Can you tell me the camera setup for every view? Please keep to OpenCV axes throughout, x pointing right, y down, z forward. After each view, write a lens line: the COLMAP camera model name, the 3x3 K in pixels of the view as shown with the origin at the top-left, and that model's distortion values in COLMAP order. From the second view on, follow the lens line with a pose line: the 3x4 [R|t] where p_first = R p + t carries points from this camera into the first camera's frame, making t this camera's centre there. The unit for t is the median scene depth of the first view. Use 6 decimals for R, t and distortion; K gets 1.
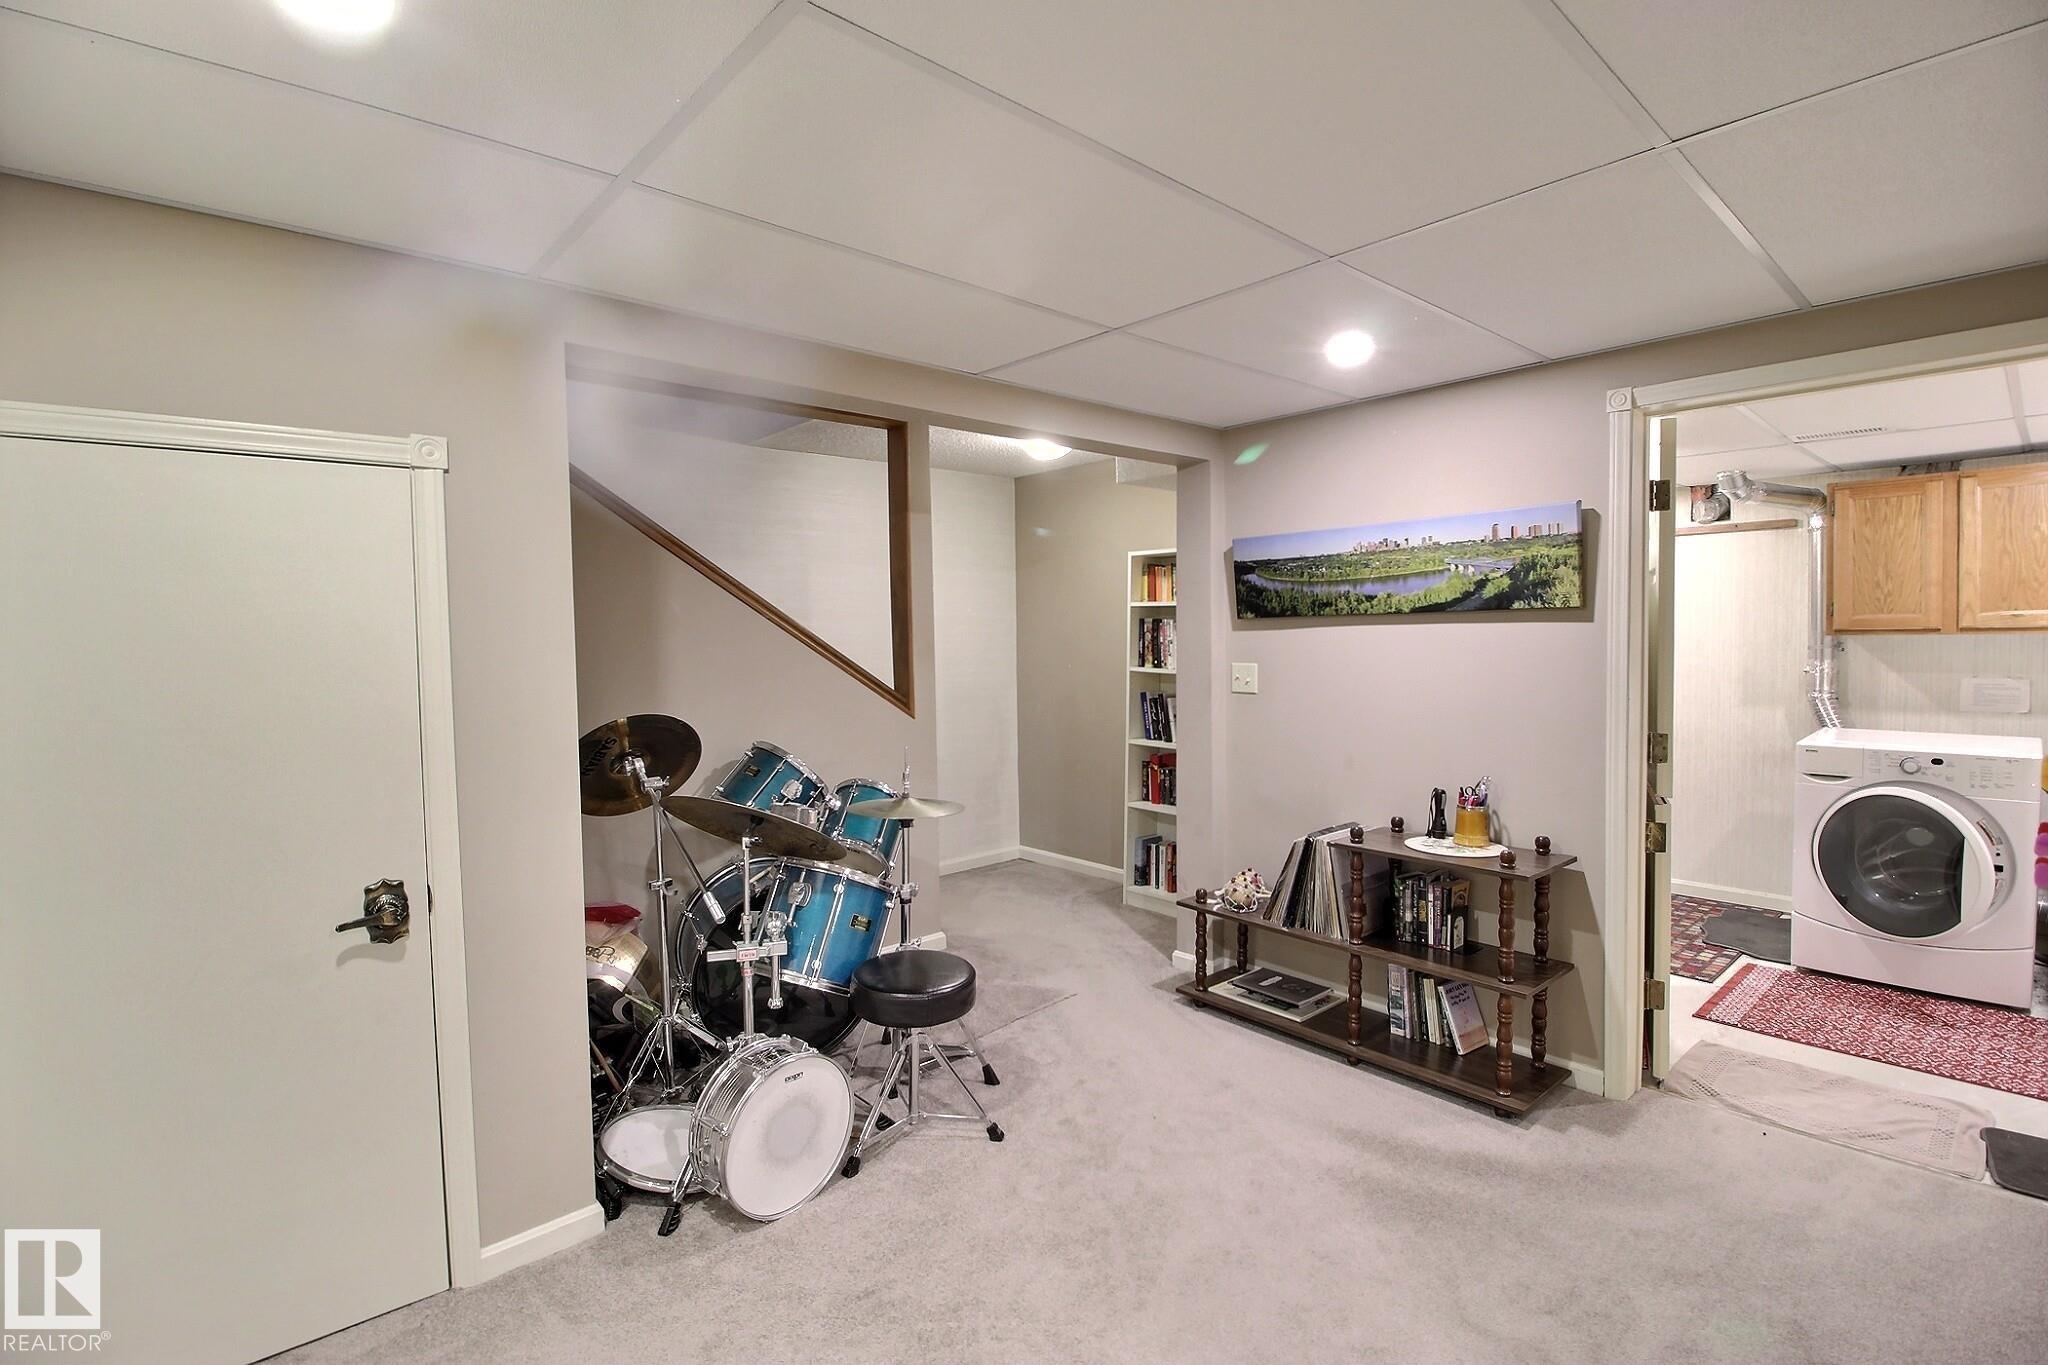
lens RADIAL K [[947.1, 0, 1021.4], [0, 947.1, 675.8], [0, 0, 1]] dist [-0.029336, -0.001659]
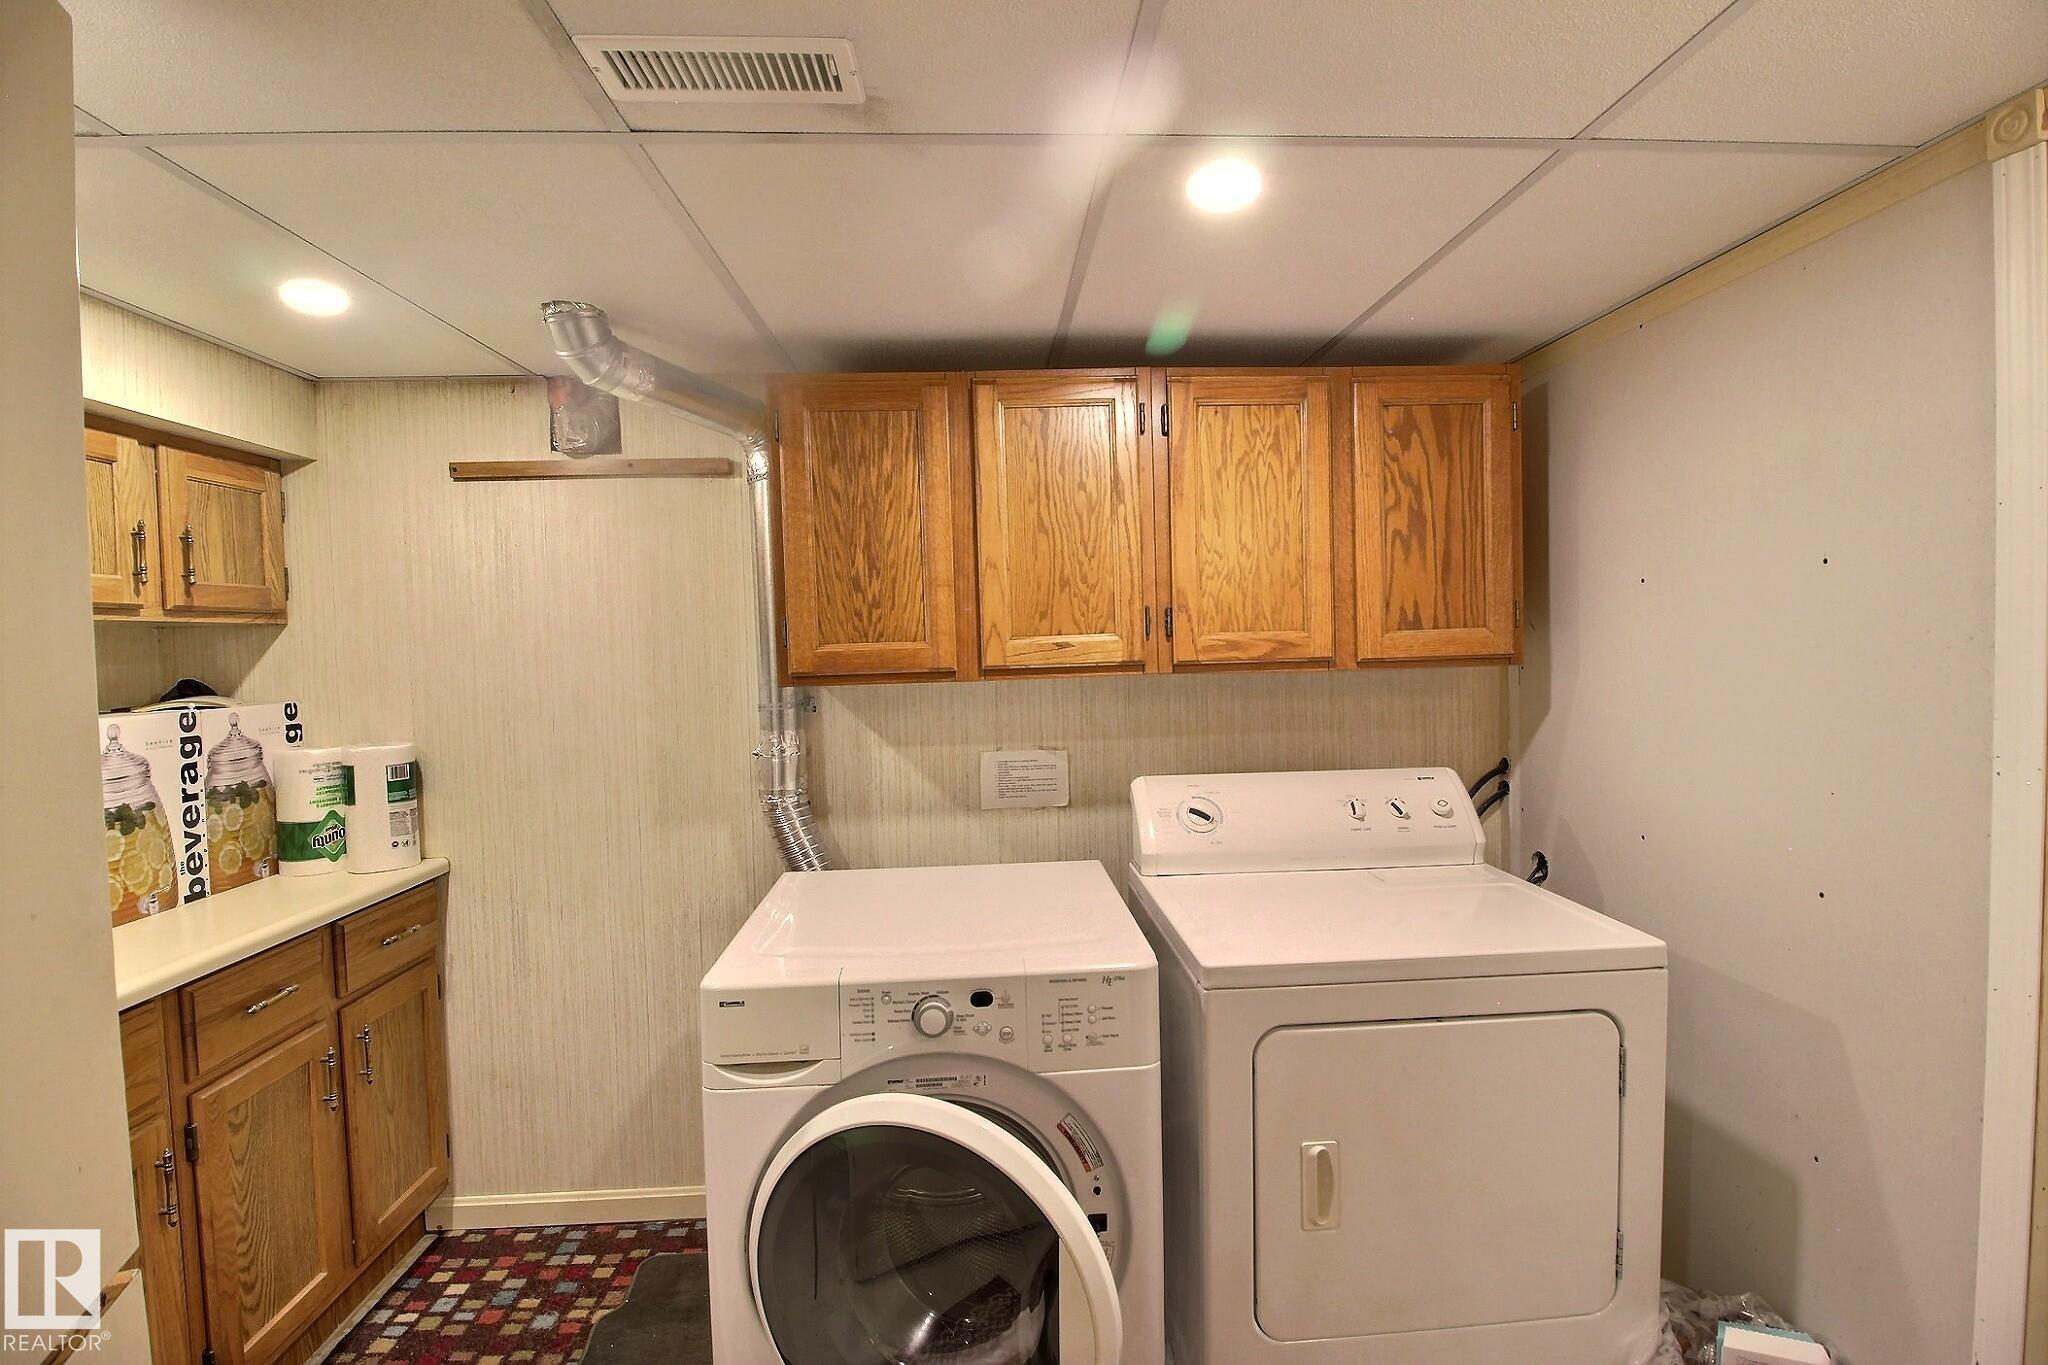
lens RADIAL K [[947.1, 0, 1026.6], [0, 947.1, 679.4], [0, 0, 1]] dist [-0.029336, -0.001659]
pose [[0.620960, -0.025644, 0.783423, 0.595724], [0.048447, 0.998809, -0.005706, -0.040732], [-0.782344, 0.041497, 0.621463, 0.624475]]
